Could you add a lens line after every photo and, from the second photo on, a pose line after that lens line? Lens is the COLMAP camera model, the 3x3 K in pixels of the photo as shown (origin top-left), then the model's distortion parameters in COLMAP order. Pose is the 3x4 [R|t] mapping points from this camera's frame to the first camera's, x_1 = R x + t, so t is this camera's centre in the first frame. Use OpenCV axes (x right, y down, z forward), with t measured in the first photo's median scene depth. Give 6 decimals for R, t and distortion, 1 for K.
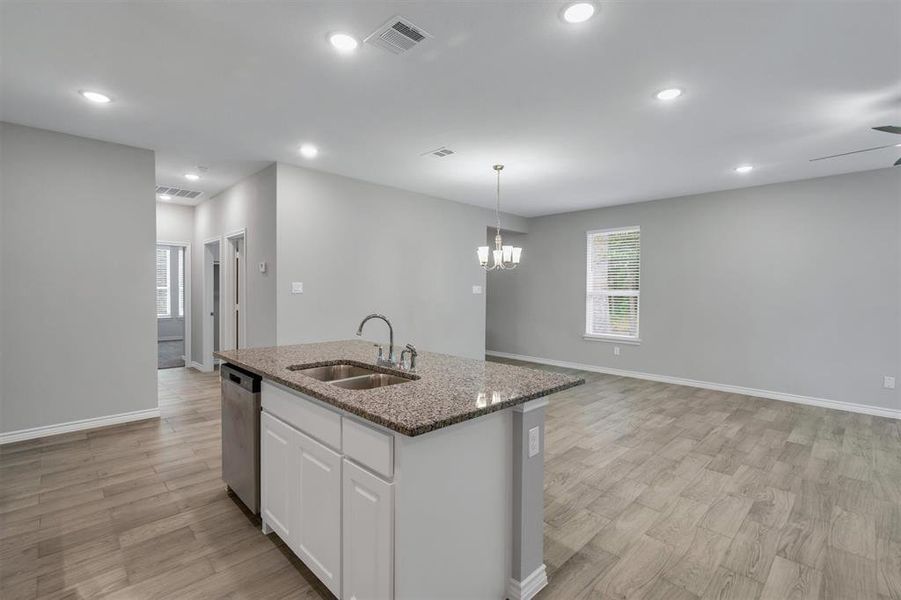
lens RADIAL K [[415.4, 0, 448.3], [0, 415.4, 296.0], [0, 0, 1]] dist [-0.000554, 0.002239]
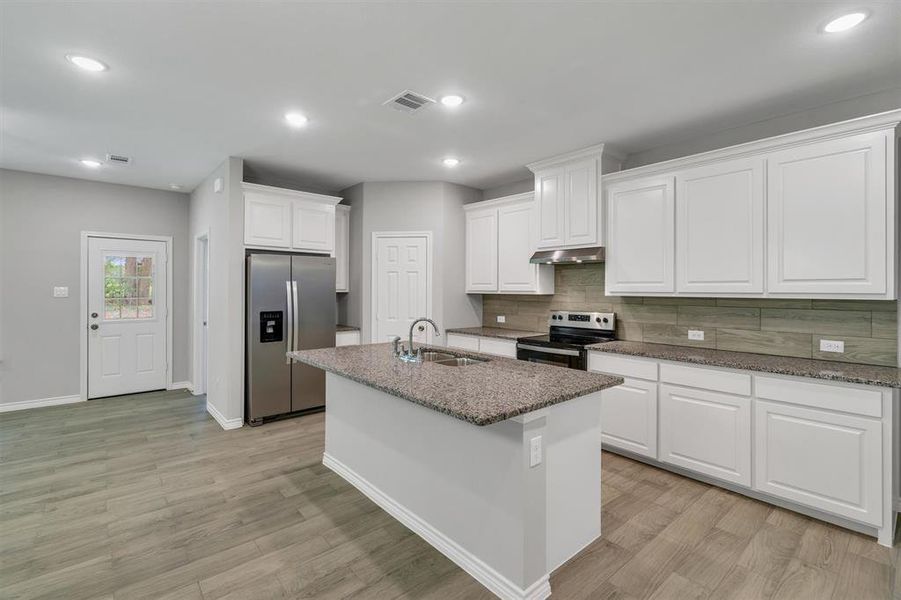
lens RADIAL K [[415.4, 0, 449.6], [0, 415.4, 290.0], [0, 0, 1]] dist [-0.000554, 0.002239]
pose [[-0.997781, -0.013416, 0.065213, -0.214461], [-0.012125, 0.999723, 0.020152, -0.040454], [-0.065465, 0.019316, -0.997668, 1.449702]]
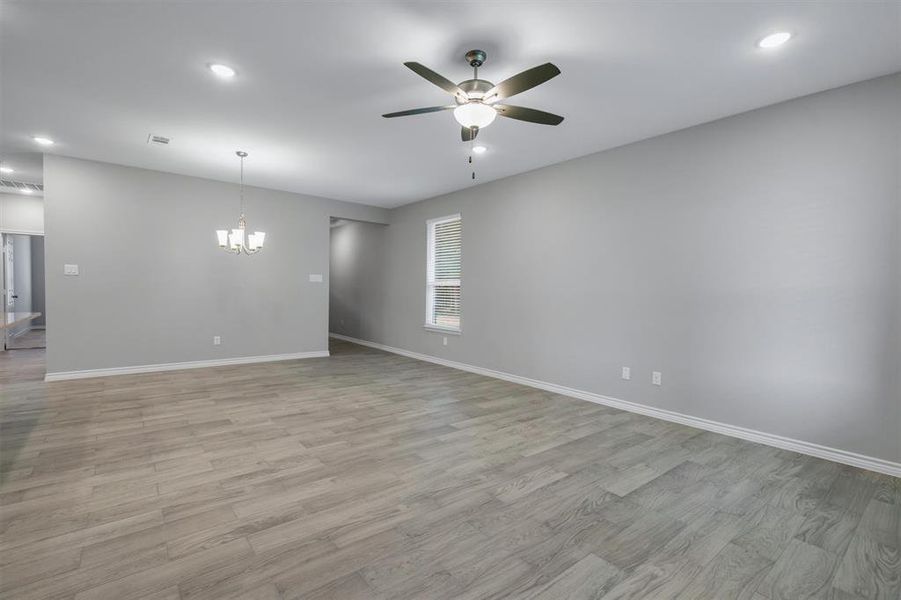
lens RADIAL K [[415.4, 0, 448.2], [0, 415.4, 301.5], [0, 0, 1]] dist [-0.000554, 0.002239]
pose [[0.994735, 0.014208, -0.101492, 0.954555], [-0.013358, 0.999870, 0.009050, 0.053171], [0.101607, -0.007647, 0.994795, 0.030037]]
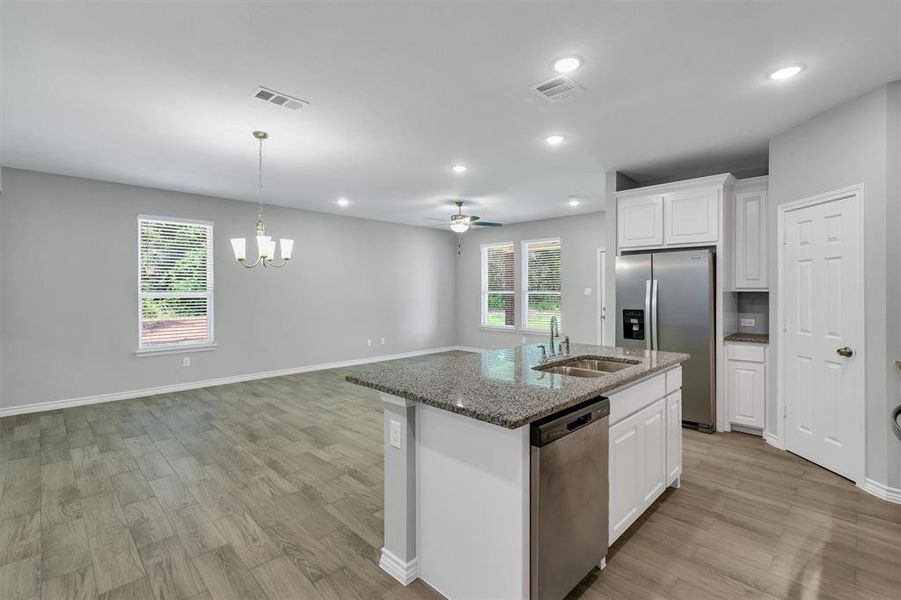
lens RADIAL K [[415.4, 0, 450.7], [0, 415.4, 290.1], [0, 0, 1]] dist [-0.000554, 0.002239]
pose [[-0.003503, -0.007494, 0.999966, -0.852422], [0.016372, 0.999837, 0.007551, -0.025494], [-0.999860, 0.016398, -0.003380, 0.844606]]
